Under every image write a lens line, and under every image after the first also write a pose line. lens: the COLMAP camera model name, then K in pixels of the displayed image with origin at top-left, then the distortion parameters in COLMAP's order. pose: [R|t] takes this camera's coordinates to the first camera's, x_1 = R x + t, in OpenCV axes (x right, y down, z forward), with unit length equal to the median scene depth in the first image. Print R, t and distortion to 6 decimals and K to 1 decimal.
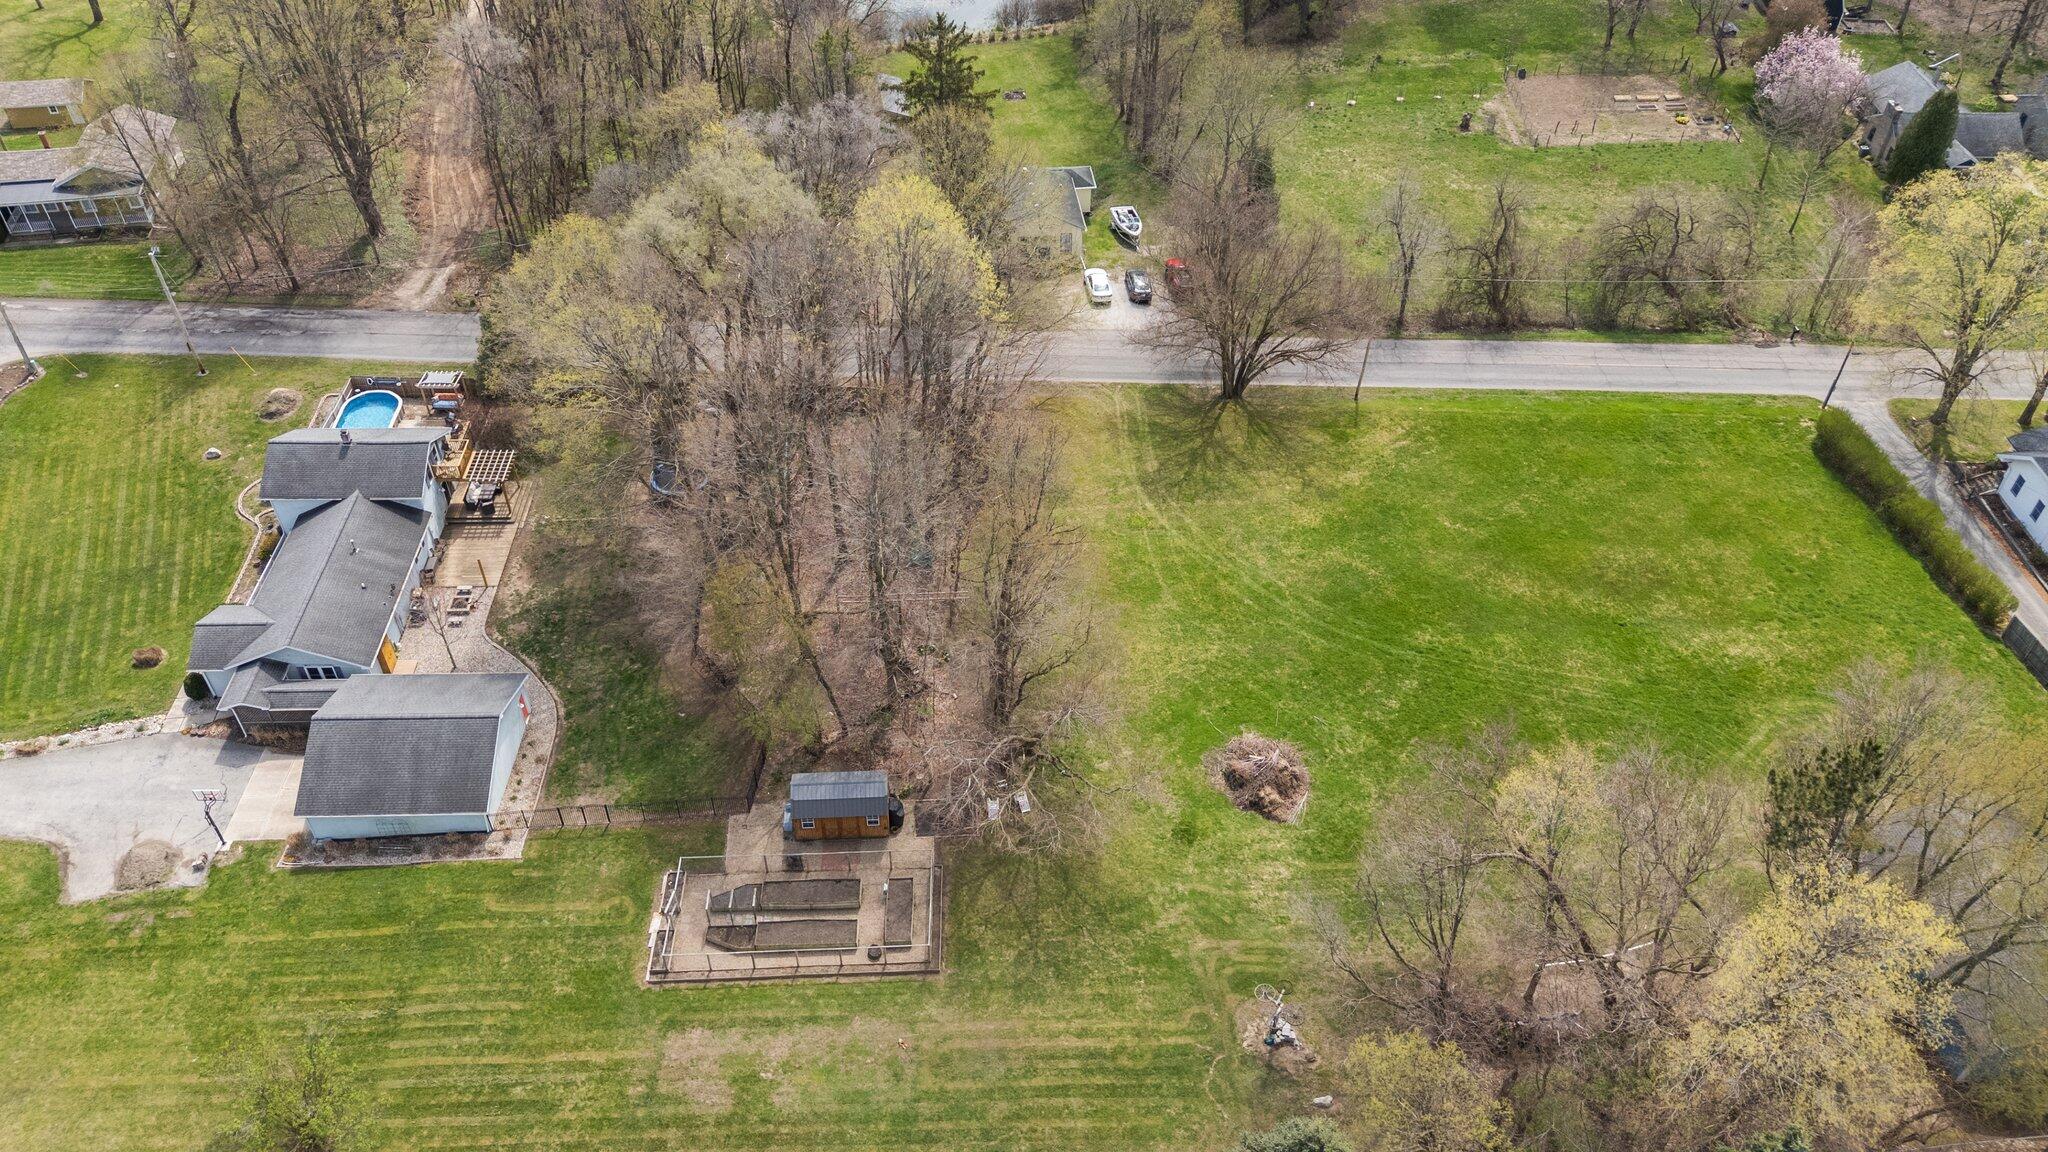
lens RADIAL K [[1507.9, 0, 1028.0], [0, 1507.9, 582.8], [0, 0, 1]] dist [0.065670, -0.070112]
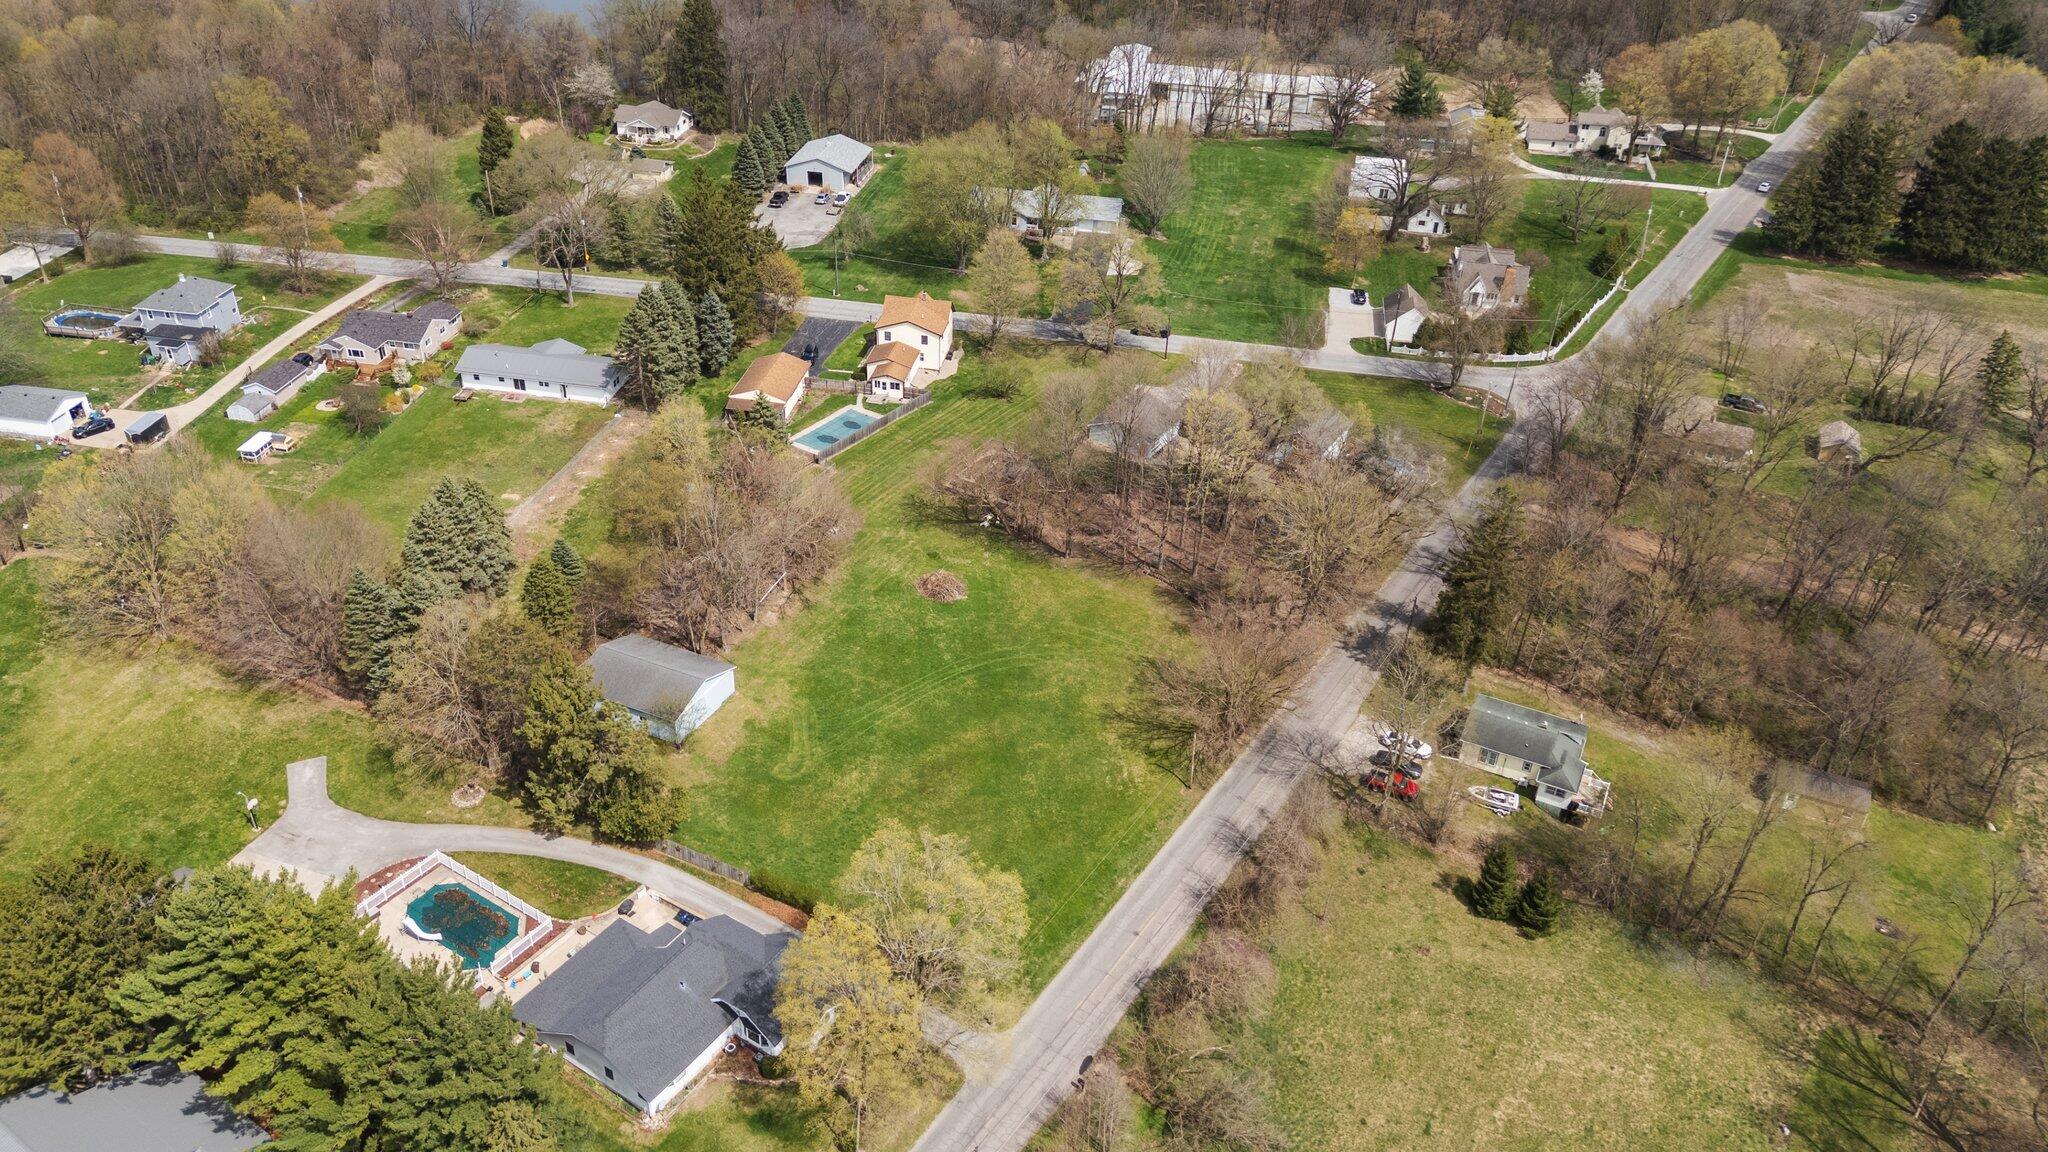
lens RADIAL K [[1494.5, 0, 1024.0], [0, 1494.5, 576.0], [0, 0, 1]] dist [0.109481, -0.126953]
pose [[-0.544728, 0.425815, -0.722464, 1.611139], [-0.603572, 0.399032, 0.690271, -1.403519], [0.582214, 0.812068, 0.039646, 0.990677]]
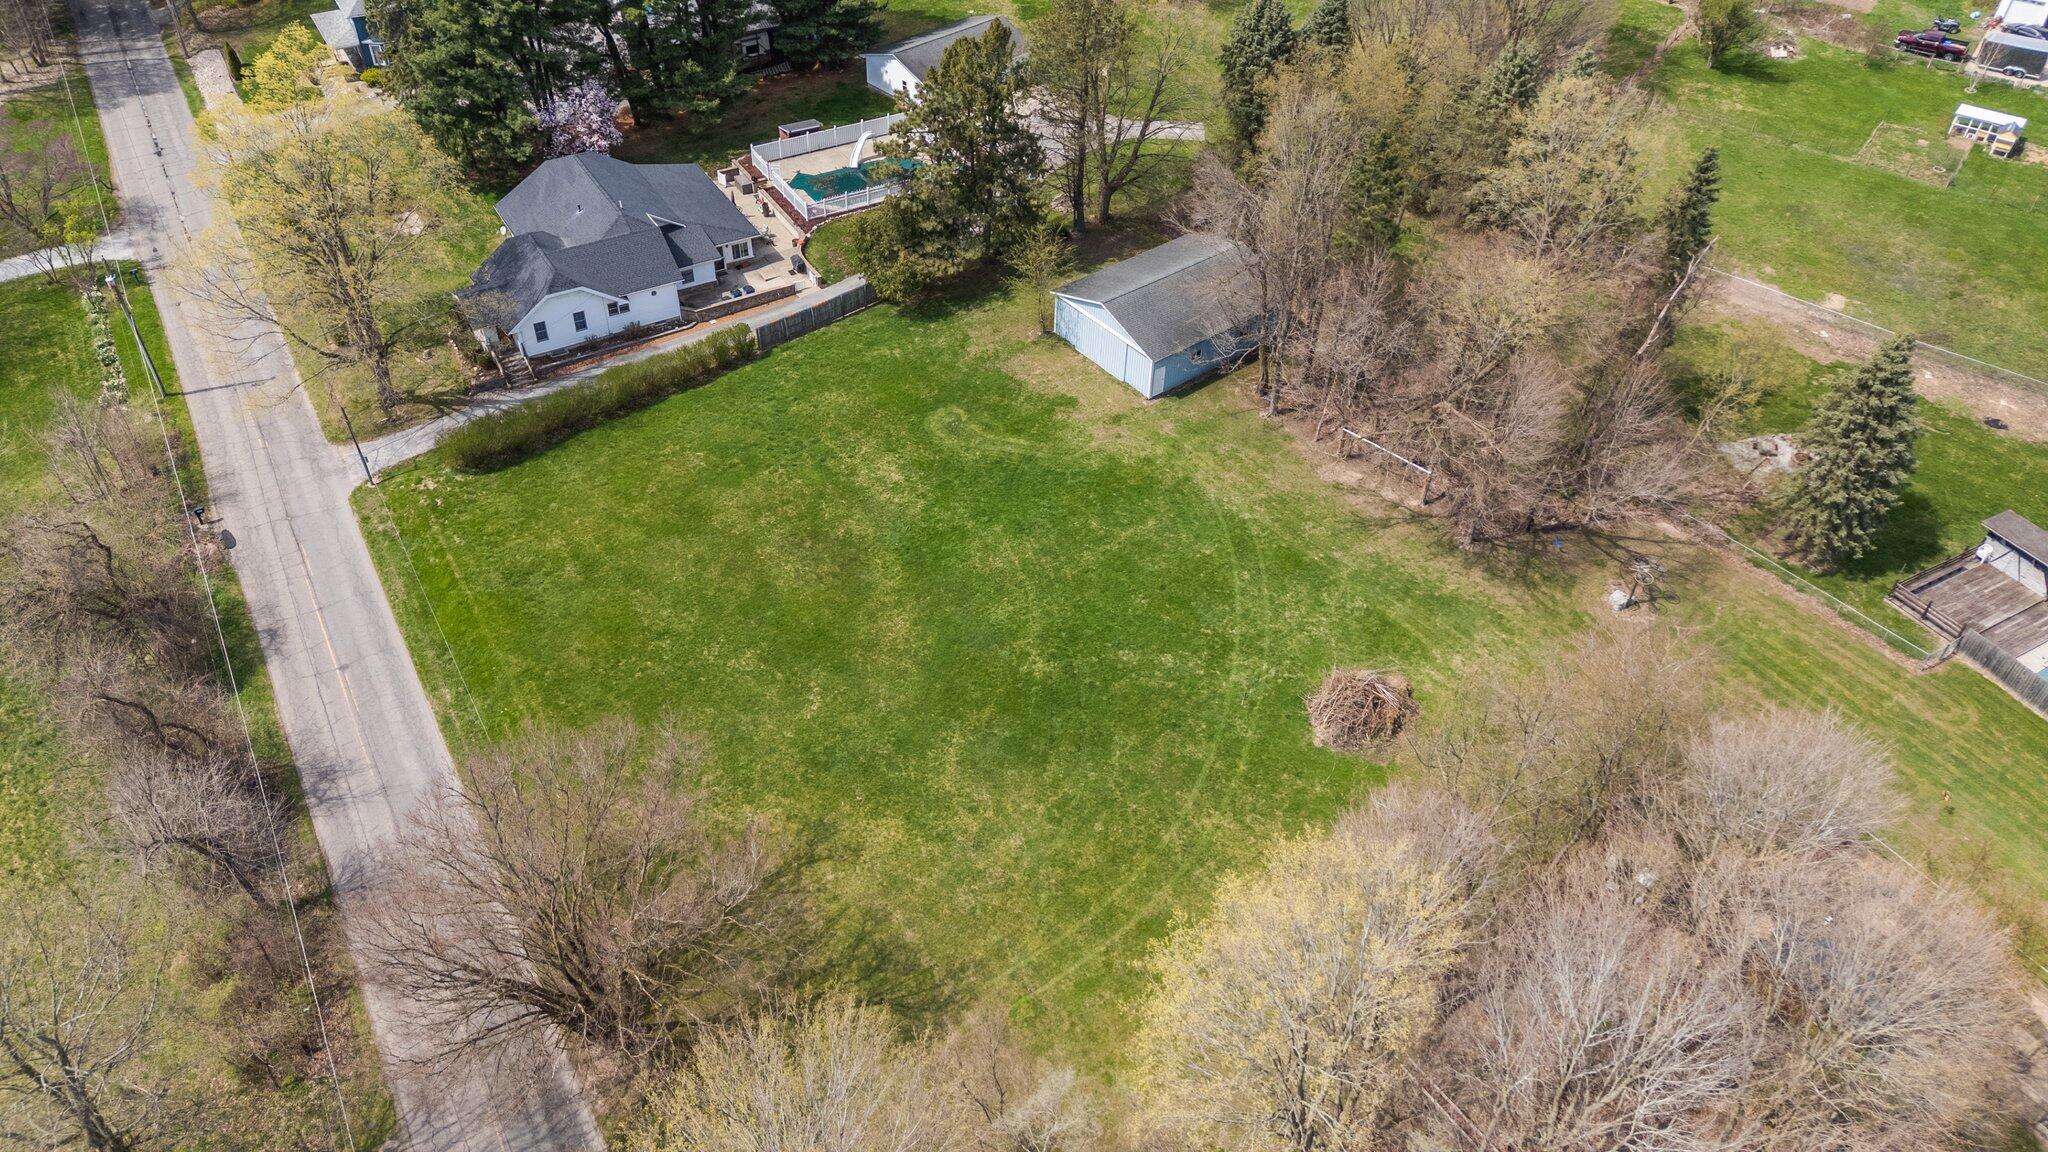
lens RADIAL K [[1494.5, 0, 1024.0], [0, 1494.5, 576.0], [0, 0, 1]] dist [0.109481, -0.126953]
pose [[-0.503908, -0.593487, 0.627574, -0.271375], [0.567711, 0.320020, 0.758480, -0.722876], [-0.650984, 0.738485, 0.175669, 0.930901]]
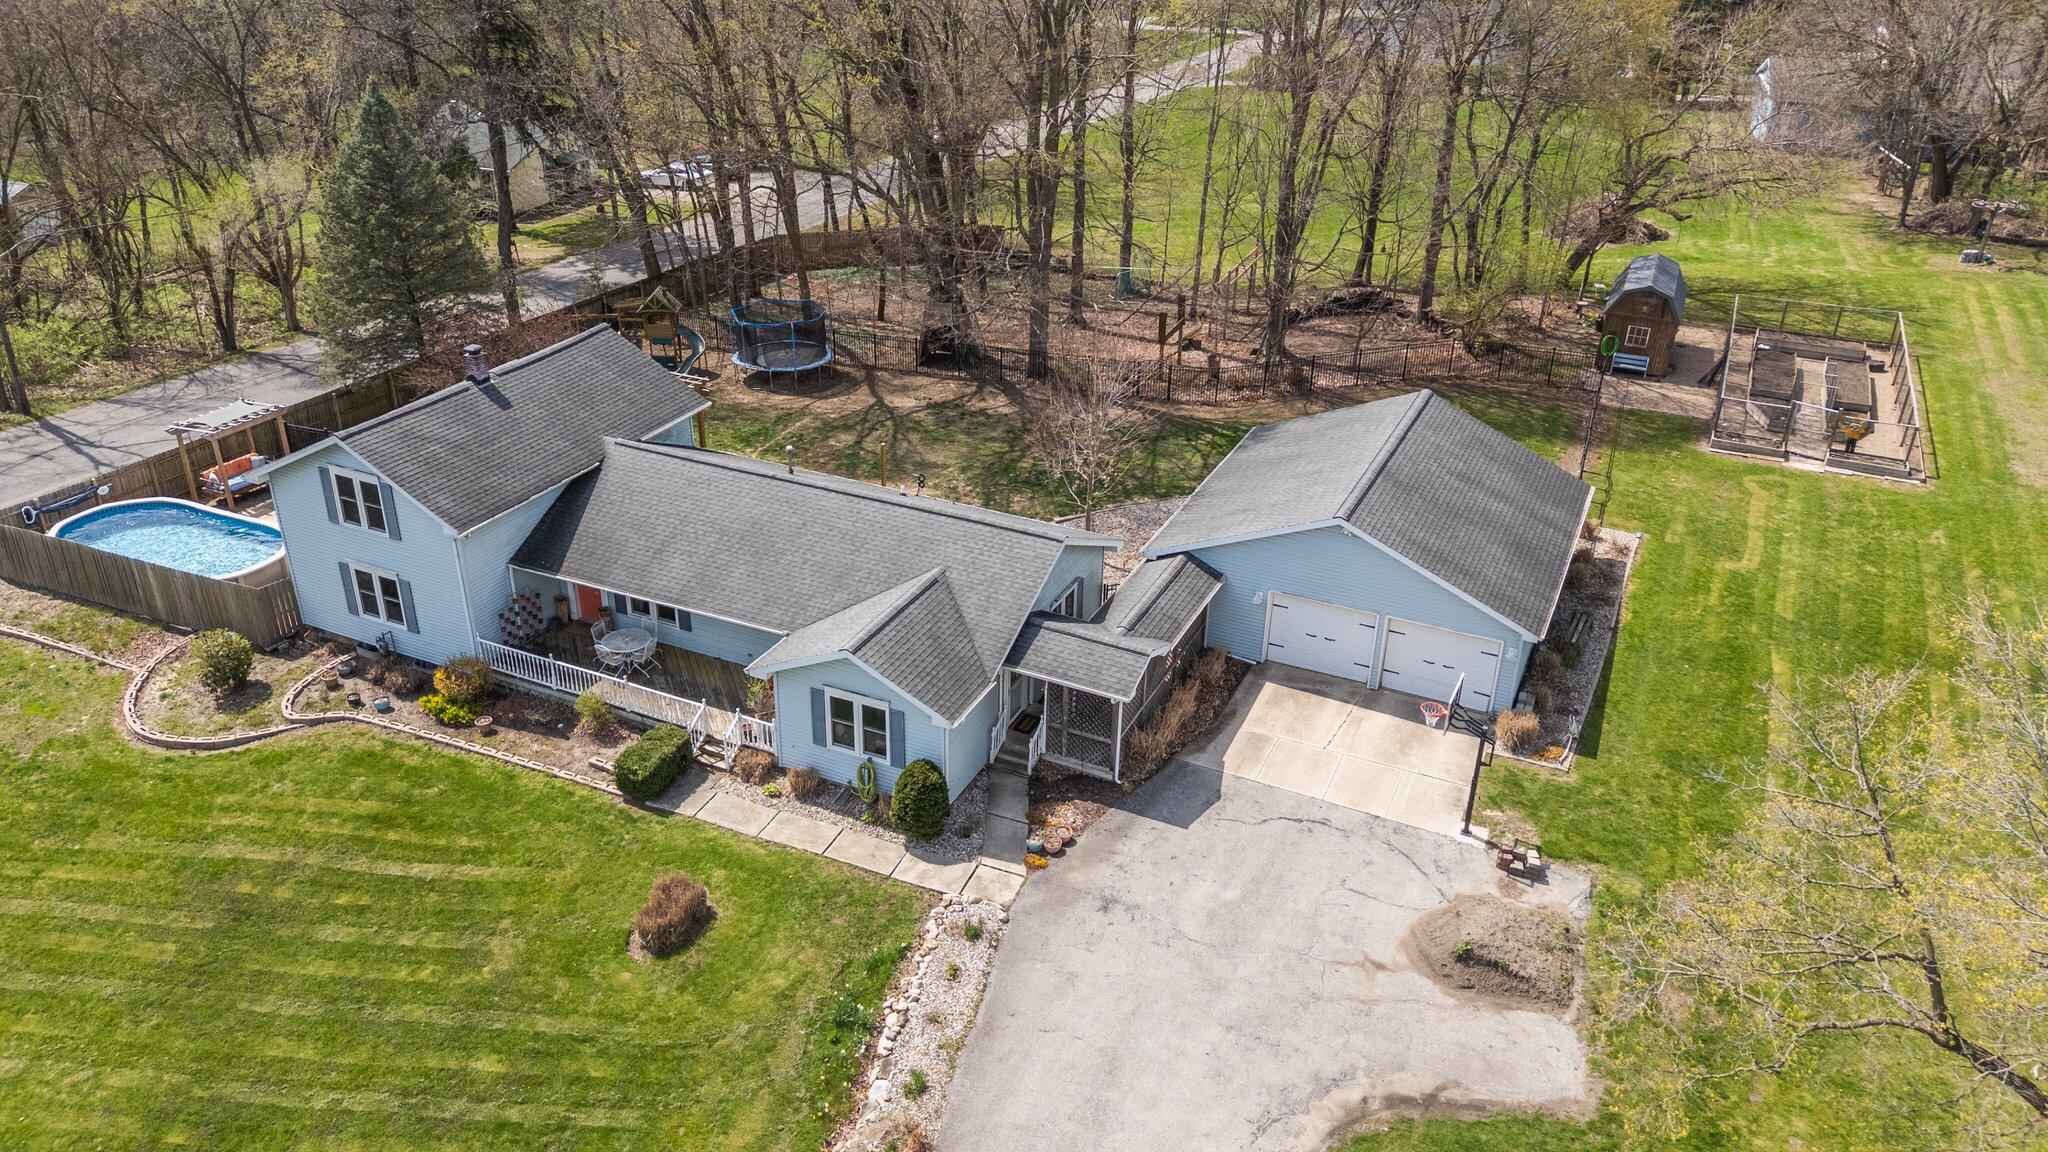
lens RADIAL K [[1494.5, 0, 1024.0], [0, 1494.5, 576.0], [0, 0, 1]] dist [0.109481, -0.126953]
pose [[0.448552, -0.415862, 0.791113, -0.853174], [0.596256, 0.798622, 0.081739, 0.007973], [-0.665792, 0.435042, 0.606184, 0.774905]]
